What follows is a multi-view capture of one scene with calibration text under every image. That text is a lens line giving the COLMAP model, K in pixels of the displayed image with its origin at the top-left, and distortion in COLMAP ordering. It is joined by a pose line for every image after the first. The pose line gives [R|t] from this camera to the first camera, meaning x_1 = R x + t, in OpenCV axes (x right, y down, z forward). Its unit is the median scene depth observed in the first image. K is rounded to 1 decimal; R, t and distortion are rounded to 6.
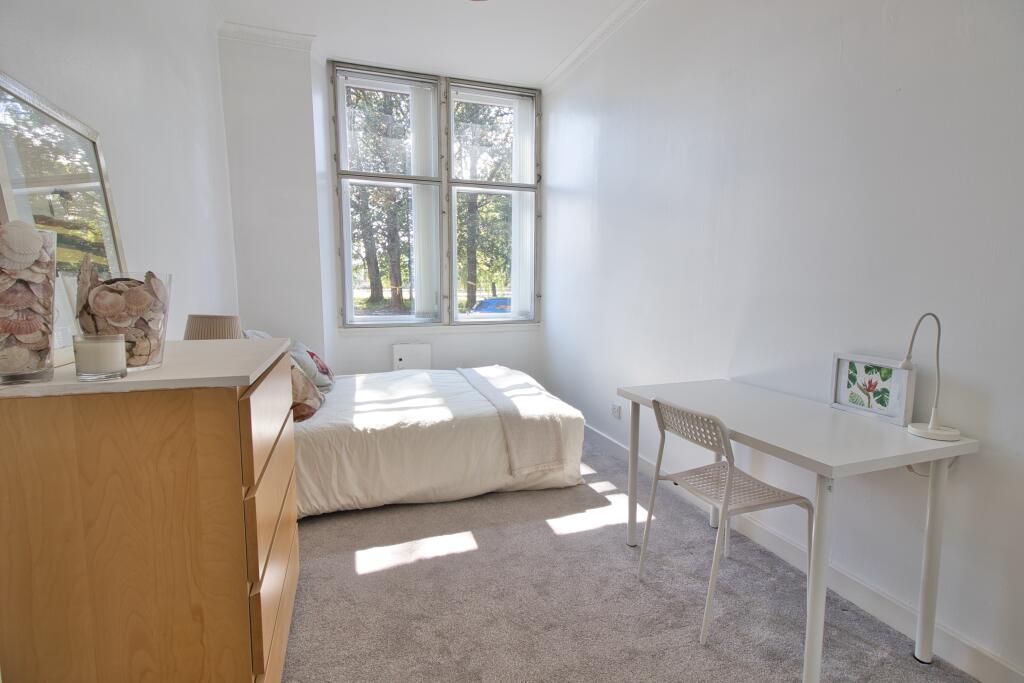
lens RADIAL K [[477.0, 0, 504.1], [0, 477.0, 338.1], [0, 0, 1]] dist [0.016273, -0.000081]
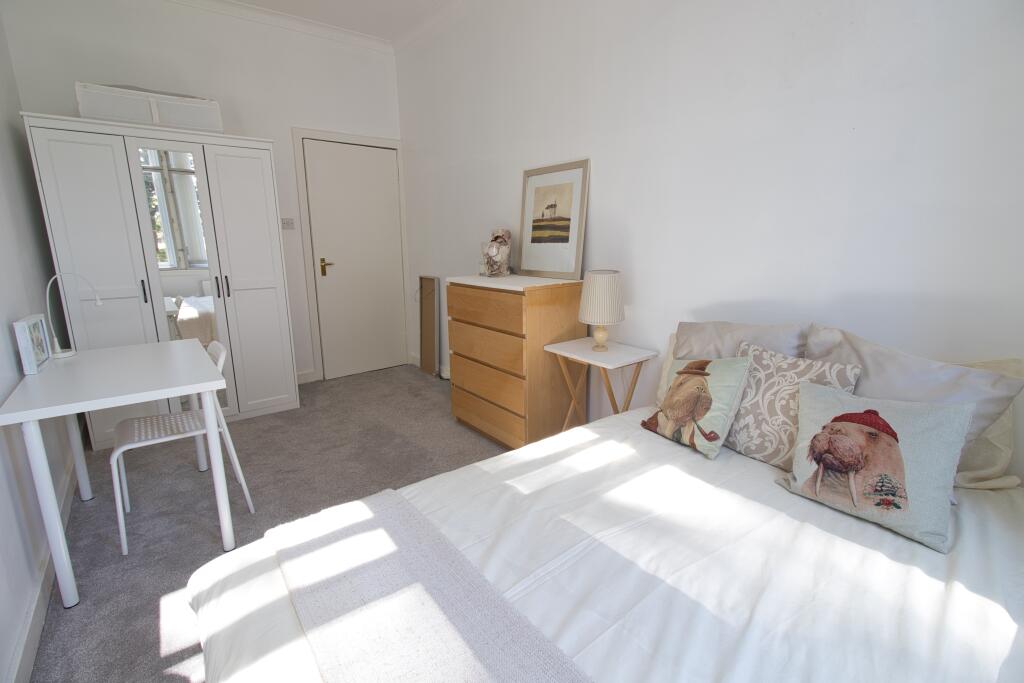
lens RADIAL K [[477.0, 0, 504.1], [0, 477.0, 338.1], [0, 0, 1]] dist [0.016273, -0.000081]
pose [[-0.948833, 0.070994, -0.307693, 0.016665], [-0.027560, 0.952063, 0.304659, -0.122062], [0.314572, 0.297550, -0.901392, 1.001477]]
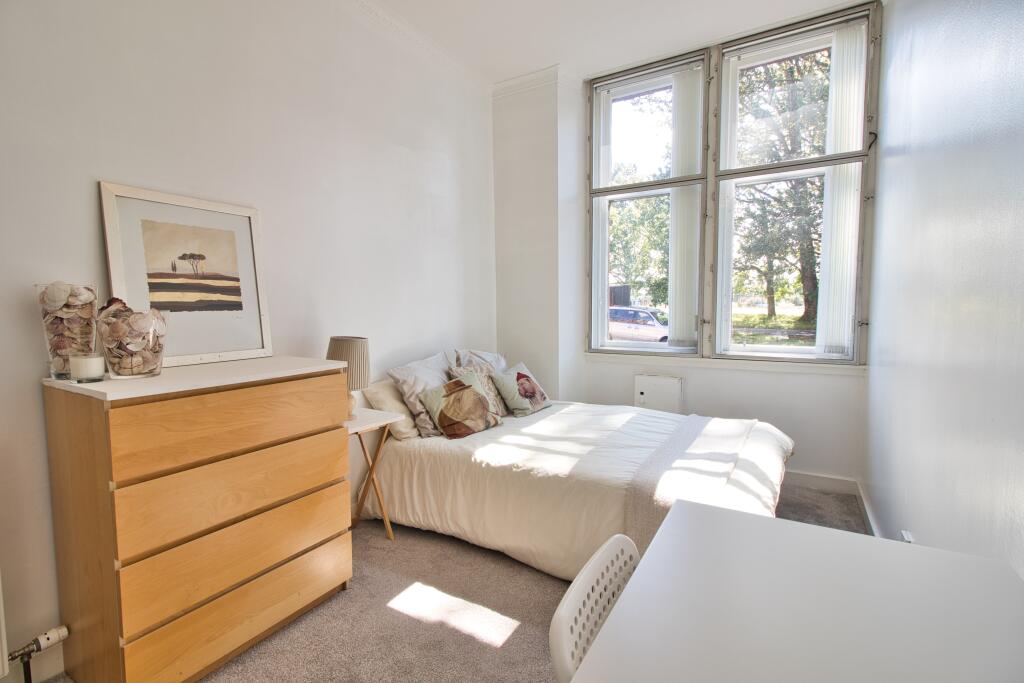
lens RADIAL K [[477.0, 0, 504.1], [0, 477.0, 338.1], [0, 0, 1]] dist [0.016273, -0.000081]
pose [[0.645834, 0.048697, -0.761923, 0.278498], [-0.074983, 0.997185, 0.000174, -0.036345], [0.759787, 0.057019, 0.647667, 0.245677]]
